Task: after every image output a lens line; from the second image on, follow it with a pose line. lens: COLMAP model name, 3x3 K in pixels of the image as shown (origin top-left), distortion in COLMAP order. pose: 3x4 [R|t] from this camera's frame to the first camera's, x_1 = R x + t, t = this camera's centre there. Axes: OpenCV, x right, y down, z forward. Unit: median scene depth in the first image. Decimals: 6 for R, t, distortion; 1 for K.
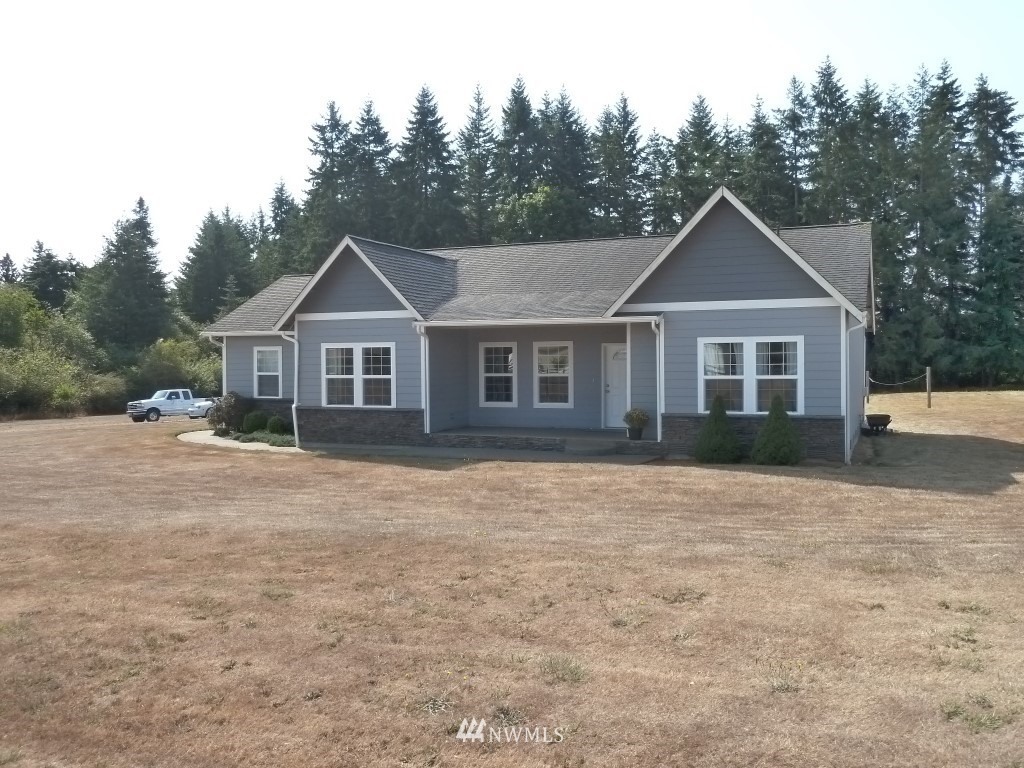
lens RADIAL K [[903.5, 0, 509.6], [0, 903.5, 385.4], [0, 0, 1]] dist [-0.013732, -0.029720]
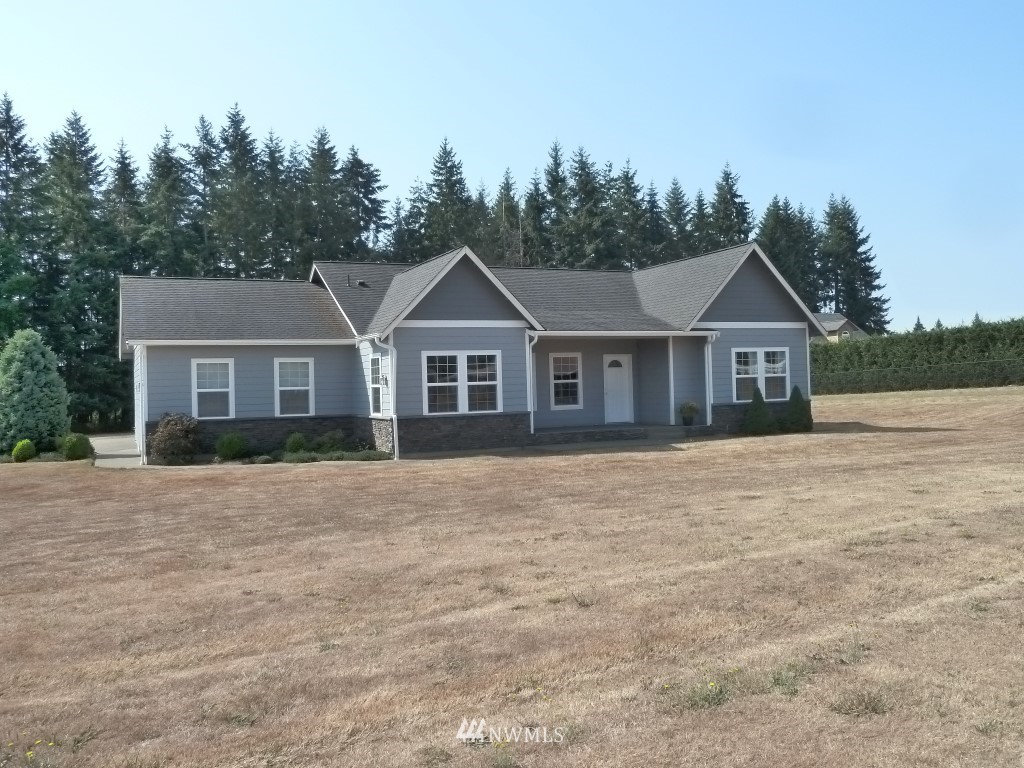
lens RADIAL K [[903.5, 0, 515.2], [0, 903.5, 386.5], [0, 0, 1]] dist [-0.013732, -0.029720]
pose [[0.669987, -0.012581, 0.742266, -0.857992], [0.044888, 0.998713, -0.023589, 0.019672], [-0.741015, 0.049123, 0.669690, 0.262890]]
